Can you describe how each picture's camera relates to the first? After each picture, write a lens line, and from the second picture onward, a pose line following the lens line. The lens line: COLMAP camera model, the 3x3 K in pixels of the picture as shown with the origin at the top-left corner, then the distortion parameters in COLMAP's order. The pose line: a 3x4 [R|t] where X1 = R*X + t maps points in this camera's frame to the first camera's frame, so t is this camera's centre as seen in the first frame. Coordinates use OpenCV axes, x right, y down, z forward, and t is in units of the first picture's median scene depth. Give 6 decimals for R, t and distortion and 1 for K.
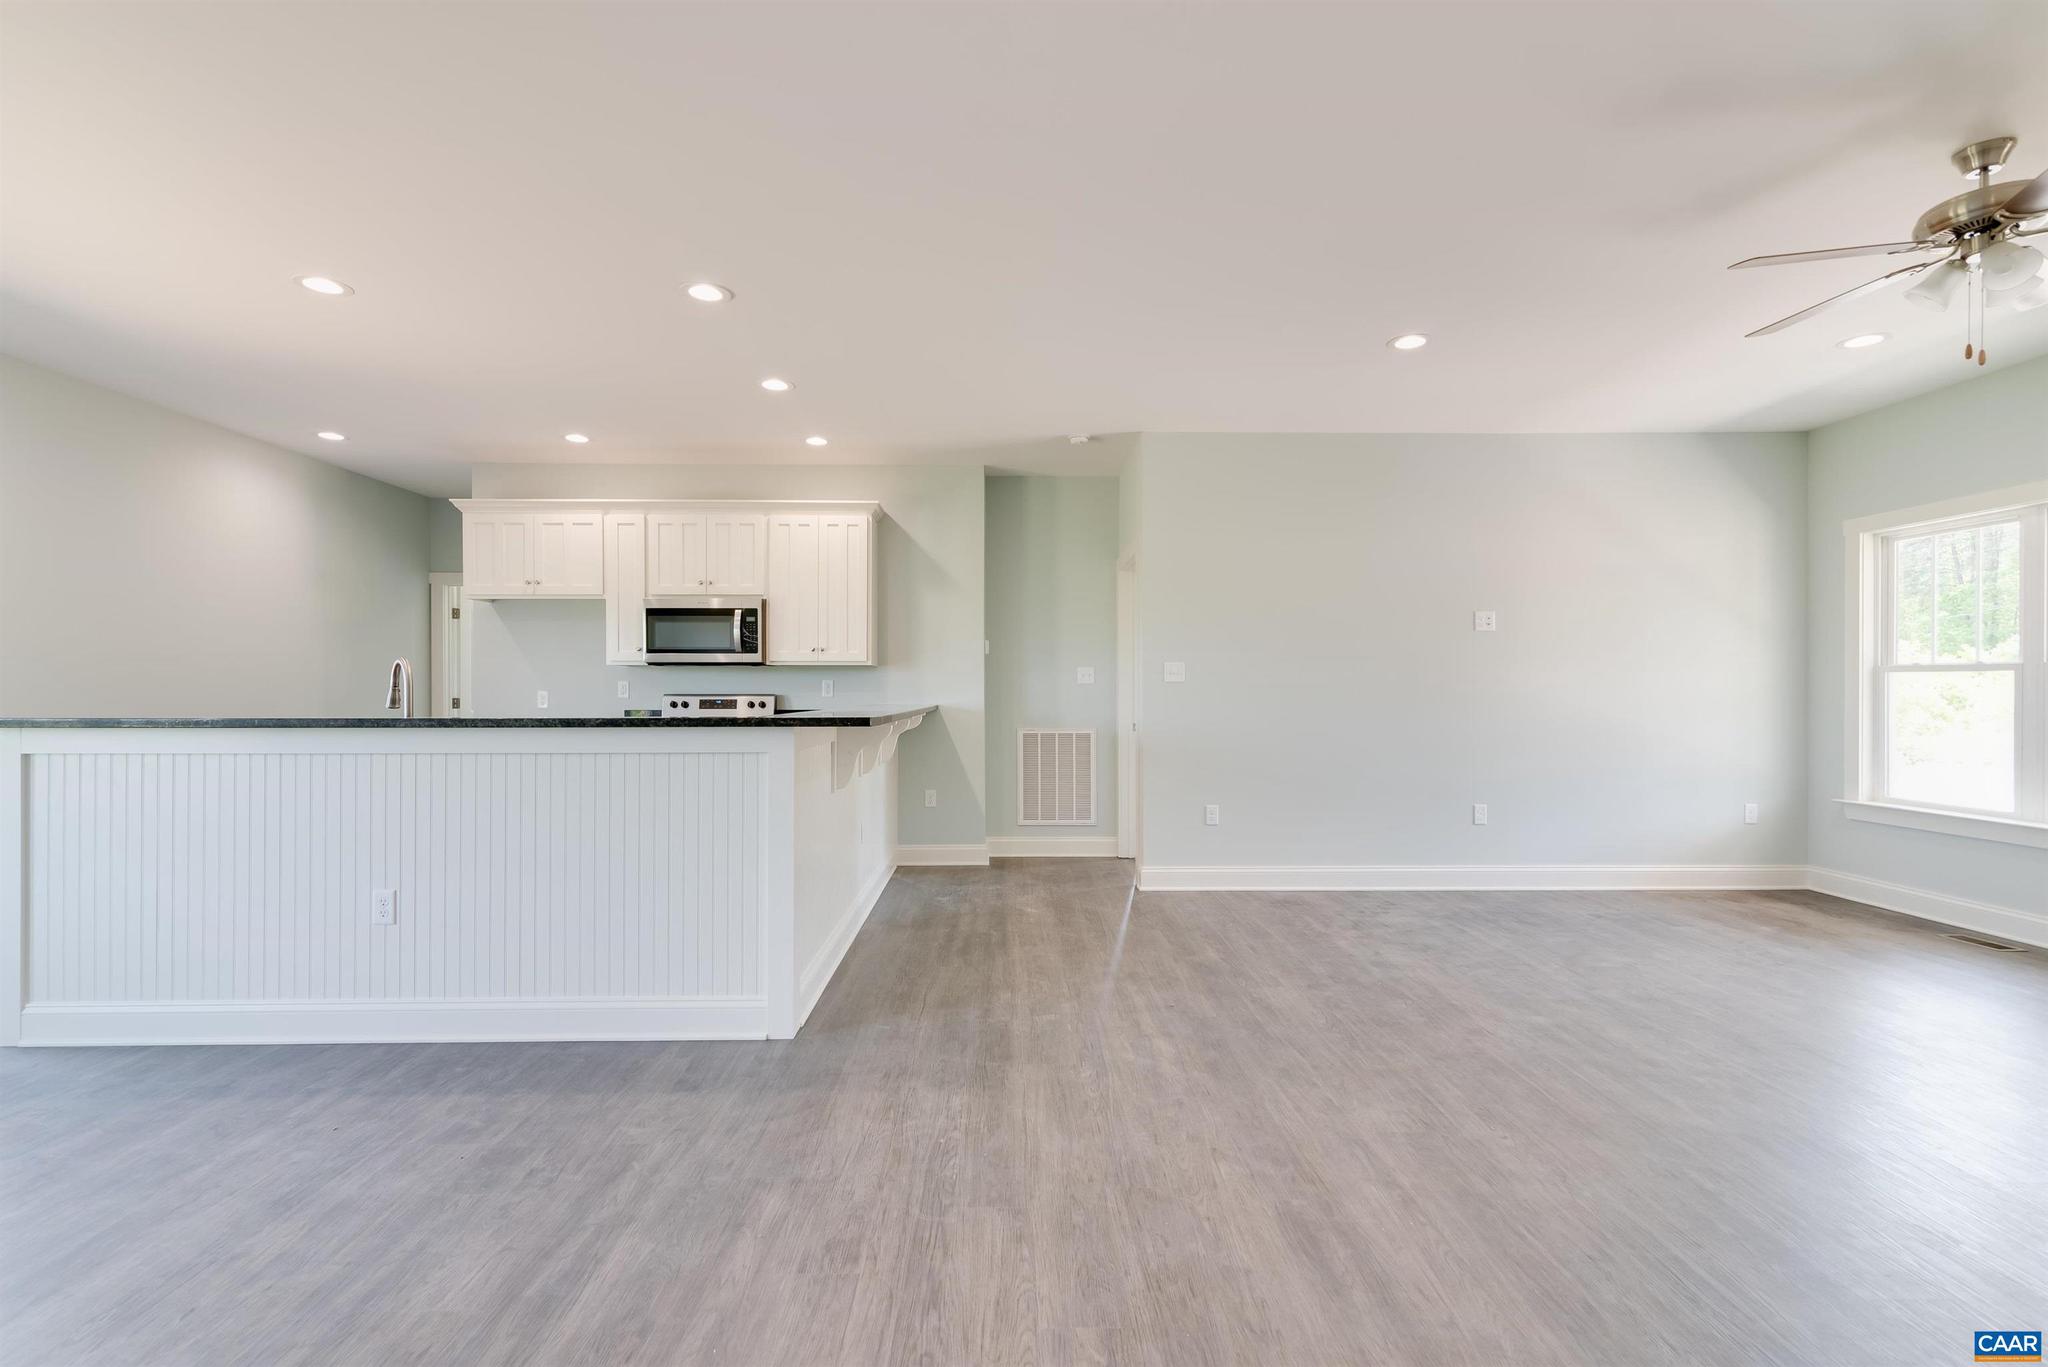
lens RADIAL K [[921.0, 0, 1016.3], [0, 921.0, 692.6], [0, 0, 1]] dist [0.017574, -0.002889]
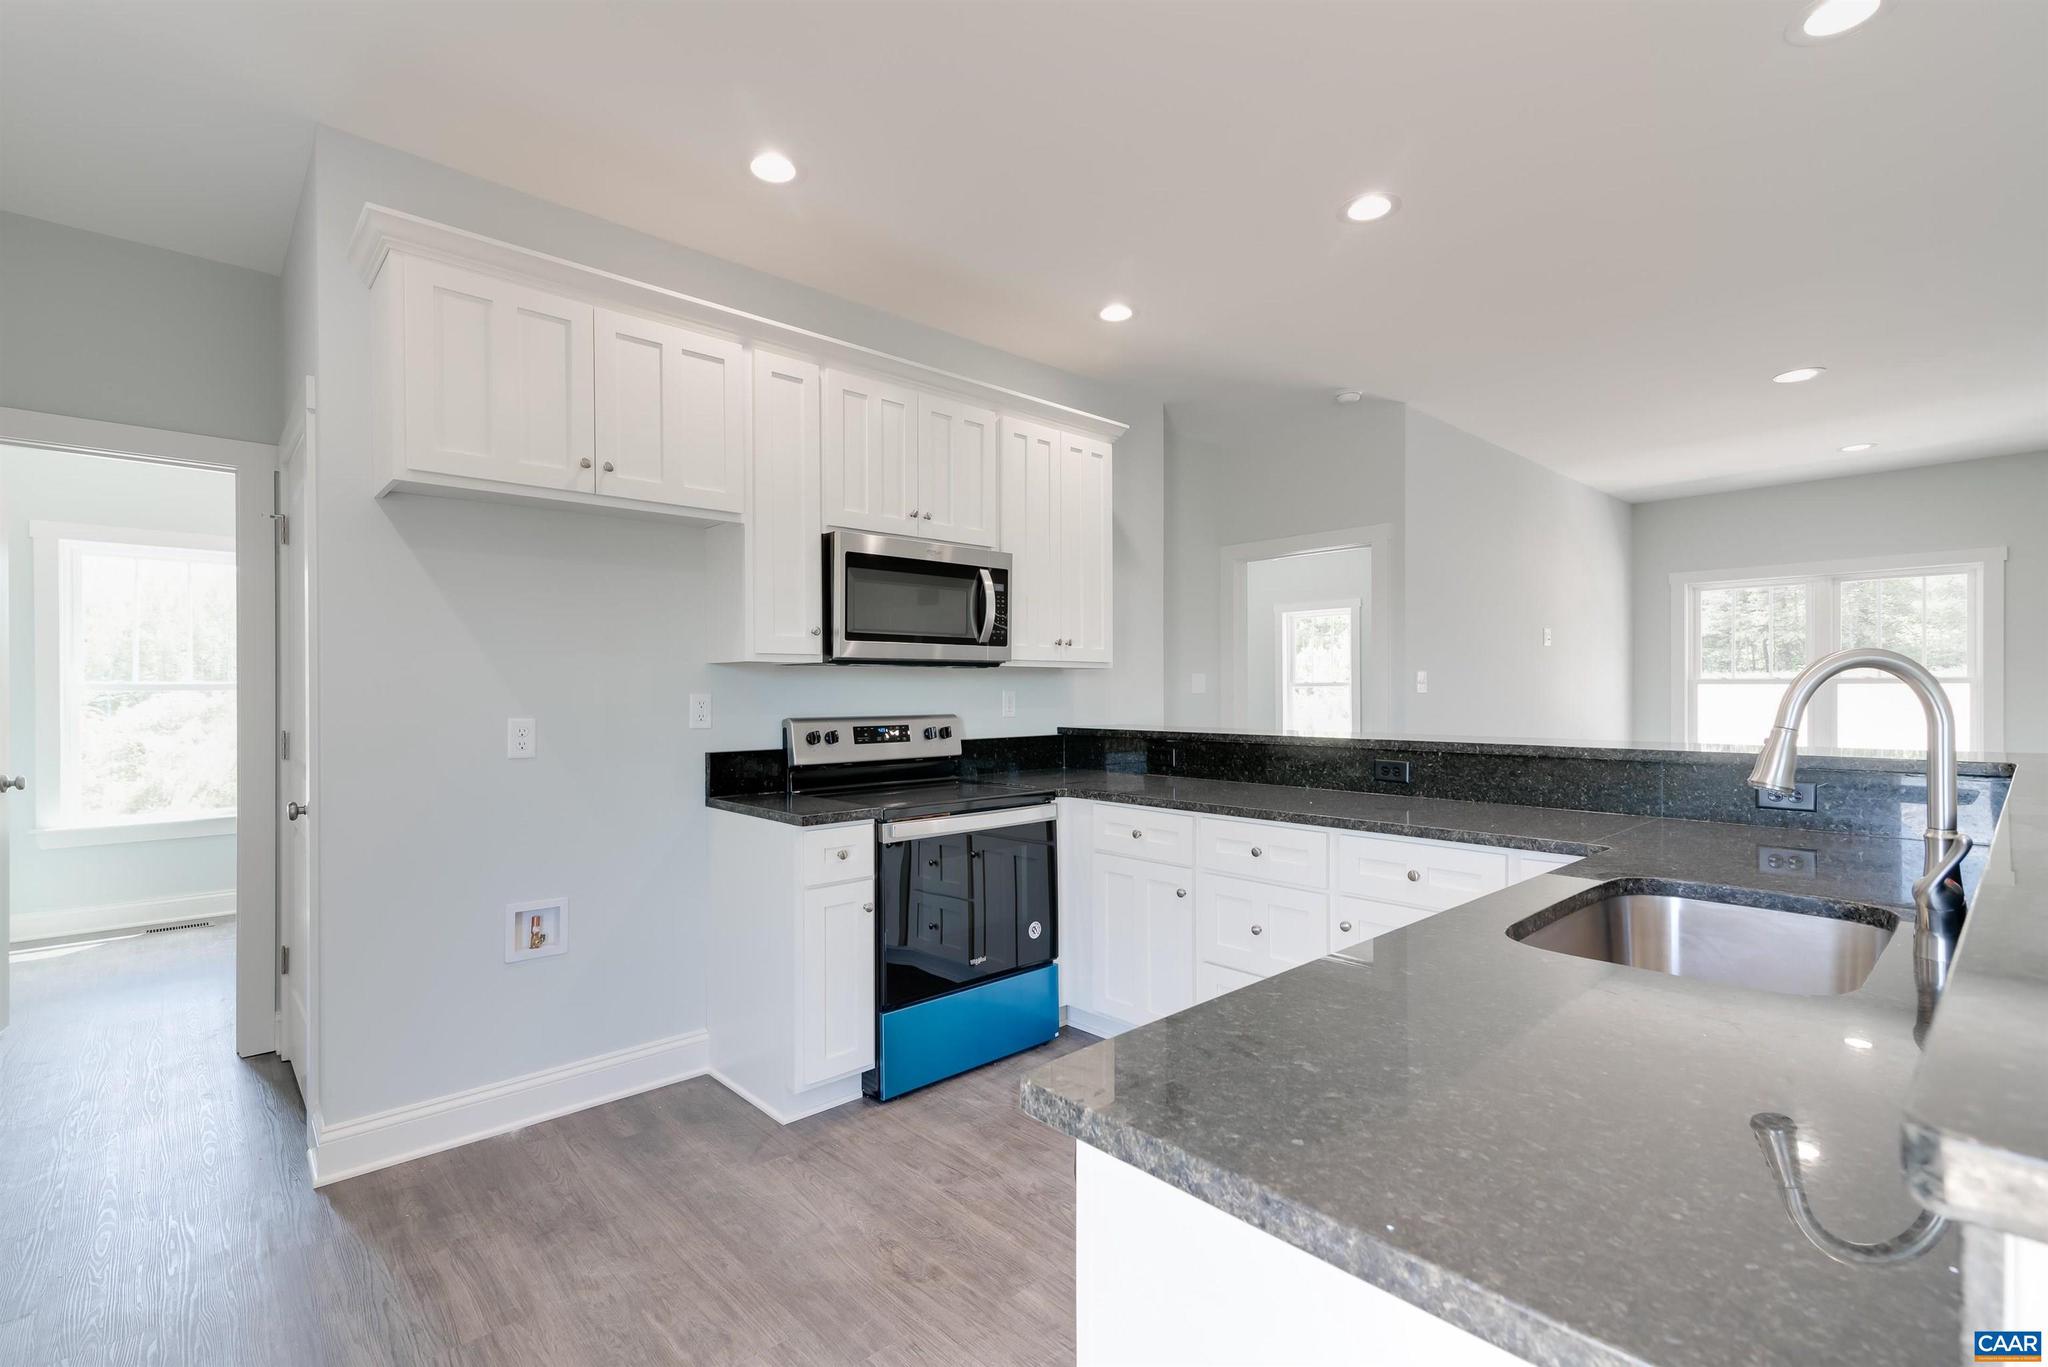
lens RADIAL K [[921.0, 0, 1016.8], [0, 921.0, 690.8], [0, 0, 1]] dist [0.017574, -0.002889]
pose [[0.744868, -0.002890, 0.667205, -0.737323], [0.005232, 0.999985, -0.001510, -0.014536], [-0.667191, 0.004616, 0.744872, 0.615205]]
